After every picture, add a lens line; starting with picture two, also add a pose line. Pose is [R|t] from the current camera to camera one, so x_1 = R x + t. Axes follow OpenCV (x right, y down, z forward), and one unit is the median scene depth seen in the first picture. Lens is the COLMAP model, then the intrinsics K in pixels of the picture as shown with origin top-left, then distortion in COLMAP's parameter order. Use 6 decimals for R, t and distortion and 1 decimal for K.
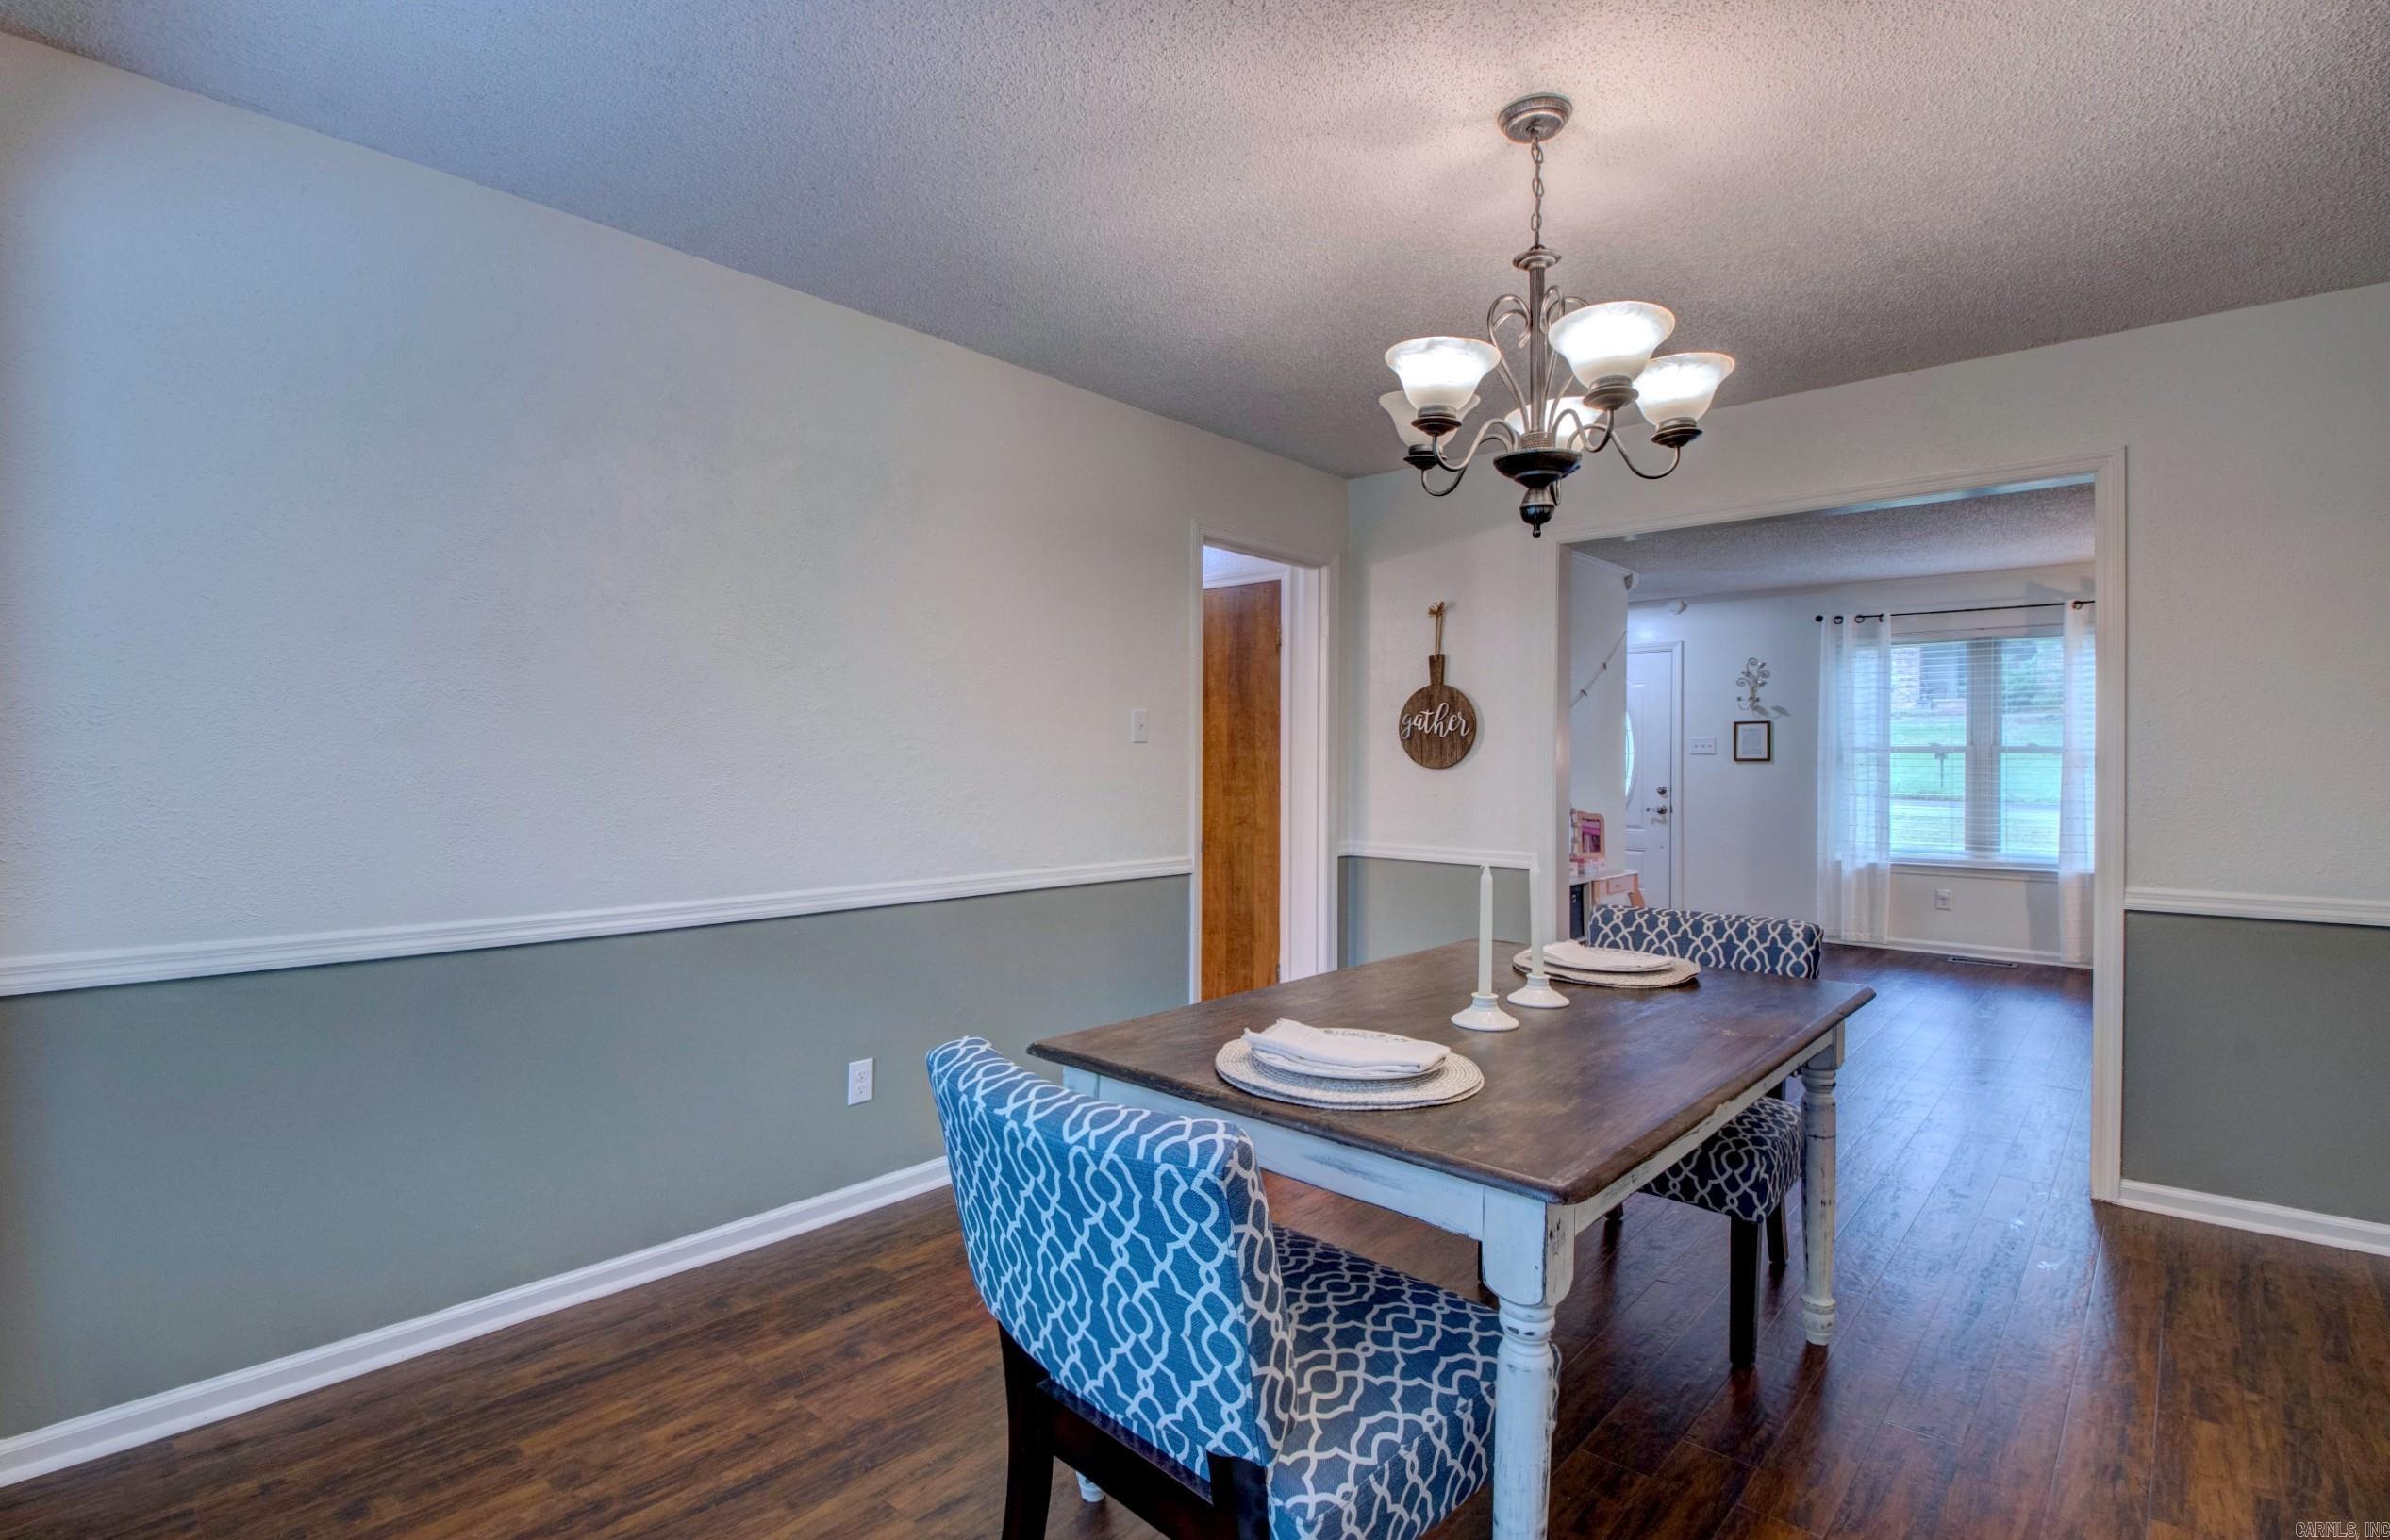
lens RADIAL K [[1106.7, 0, 1183.6], [0, 1106.7, 759.7], [0, 0, 1]] dist [0.000426, -0.034841]
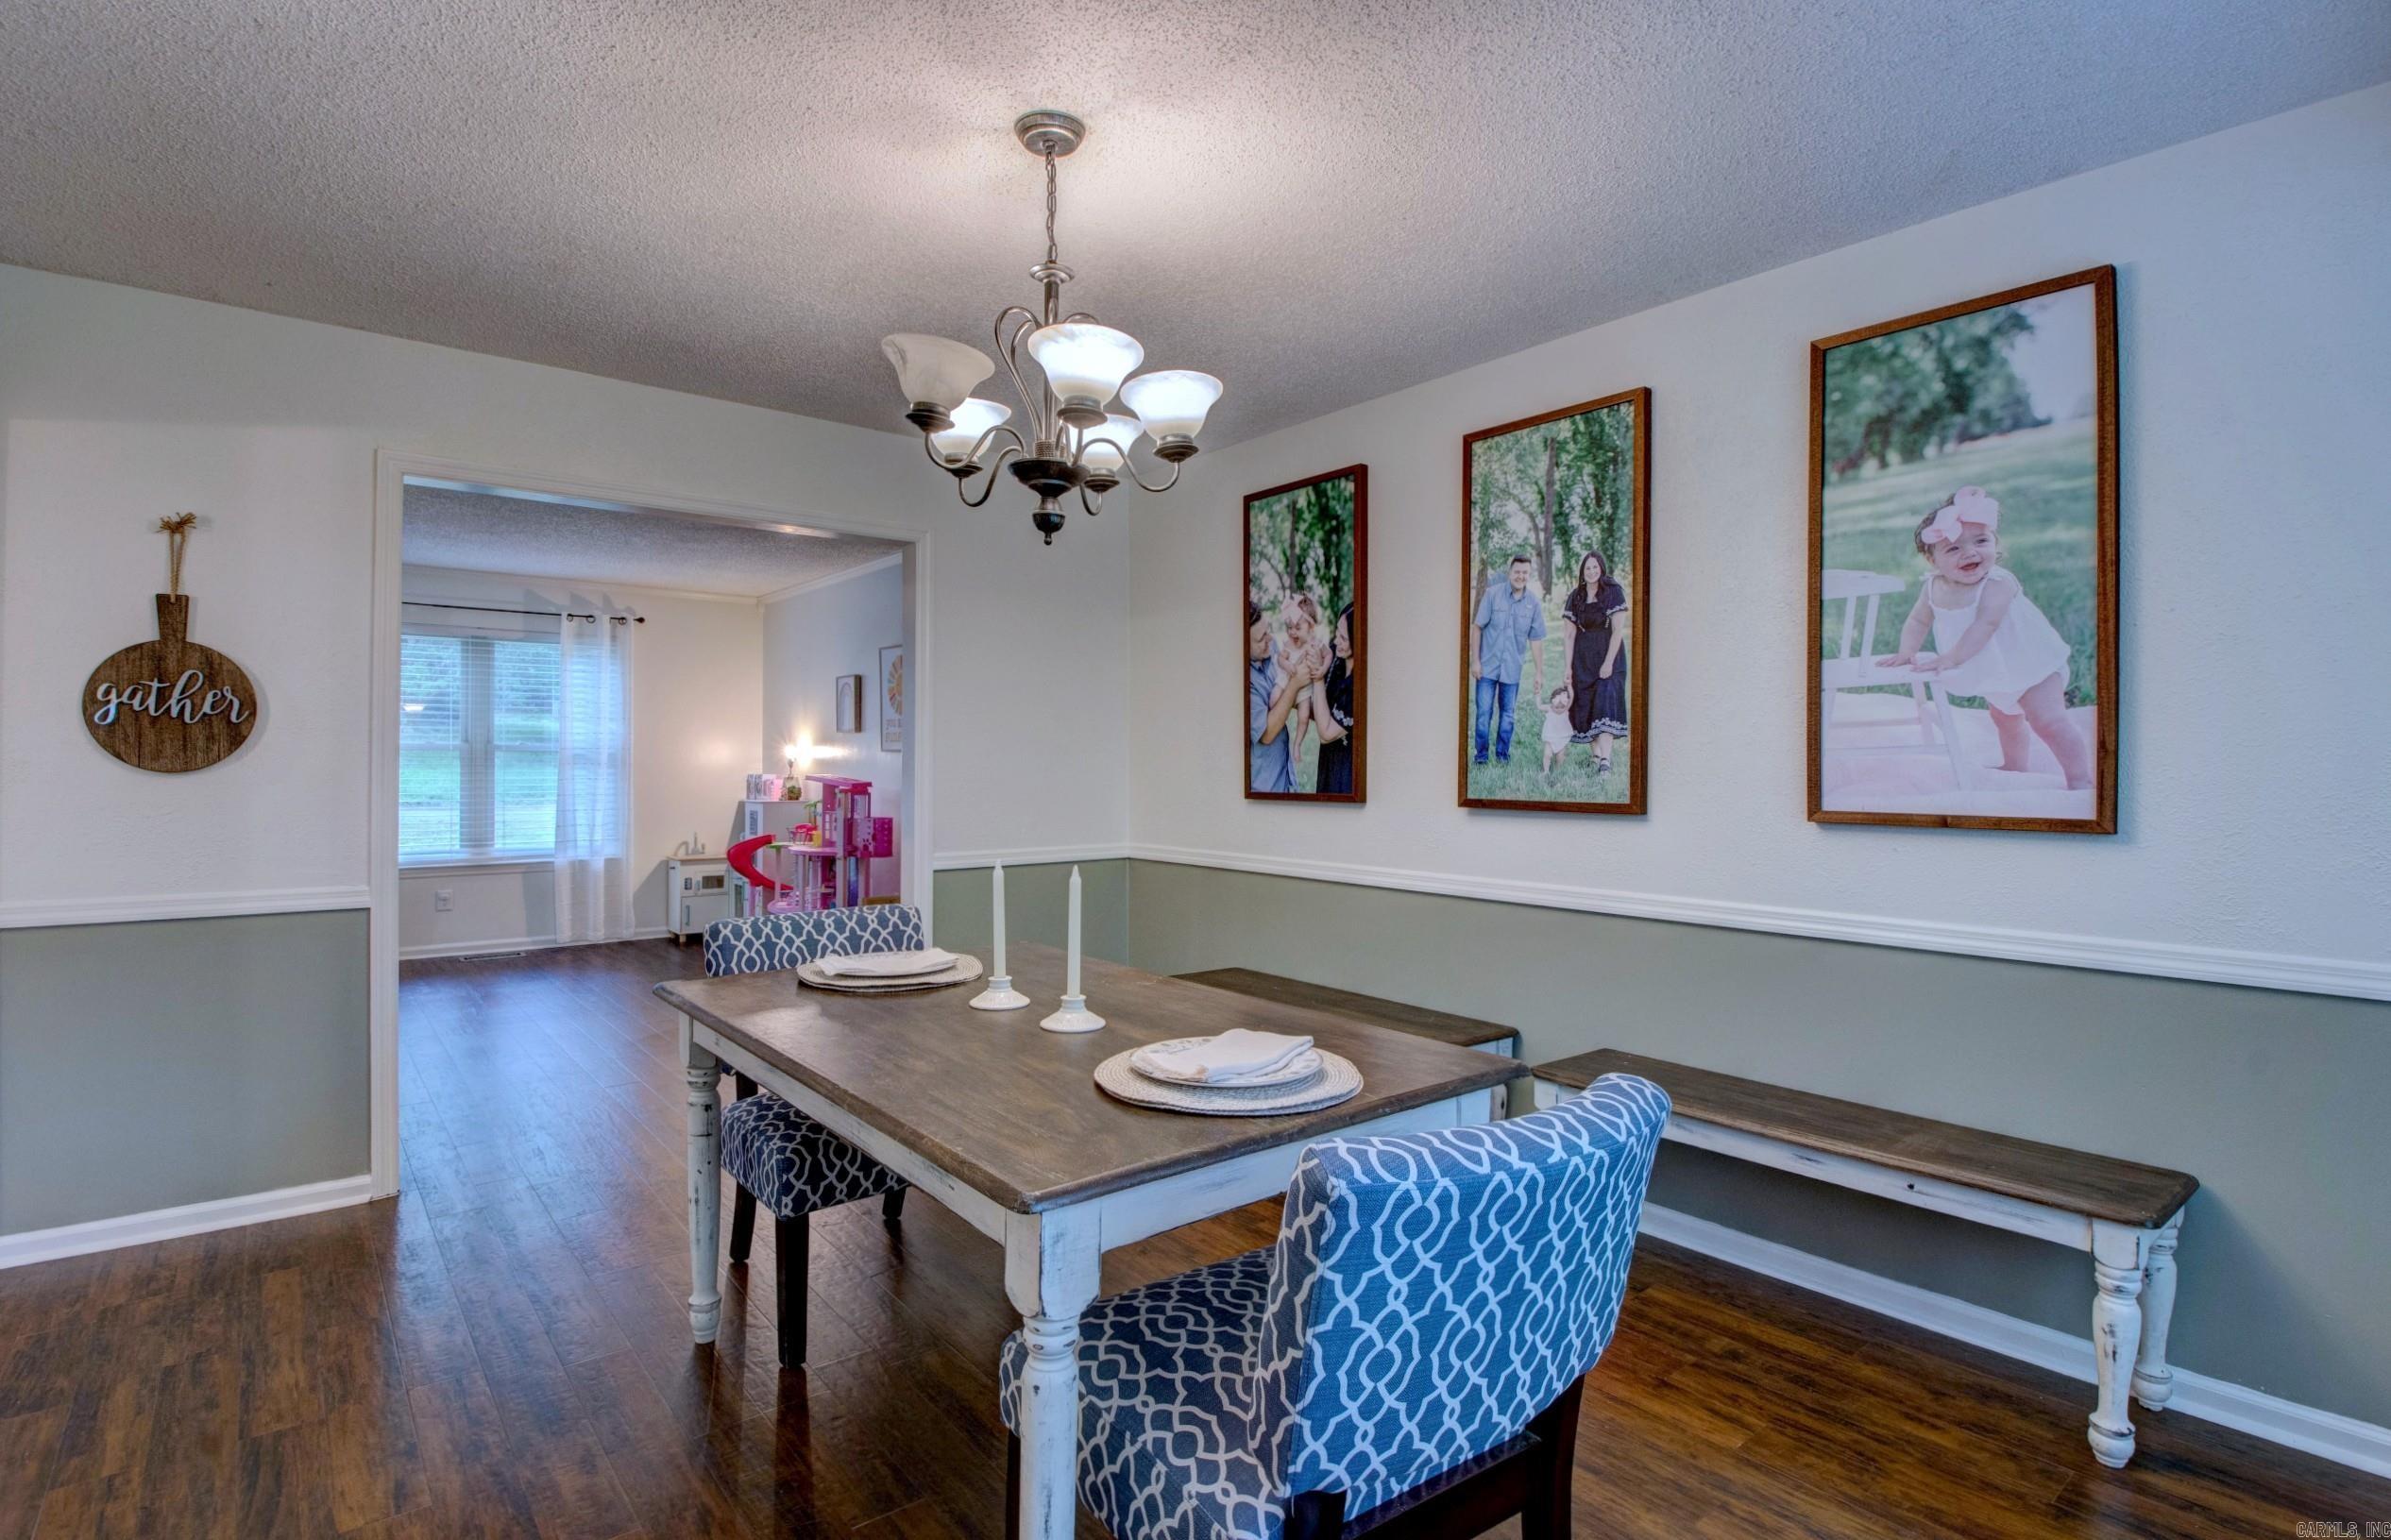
lens RADIAL K [[1132.7, 0, 1162.9], [0, 1132.7, 767.6], [0, 0, 1]] dist [0.000843, -0.015527]
pose [[0.156660, -0.006884, 0.987629, -0.326465], [-0.004225, 0.999962, 0.007641, -0.001746], [-0.987643, -0.005370, 0.156625, 0.340357]]
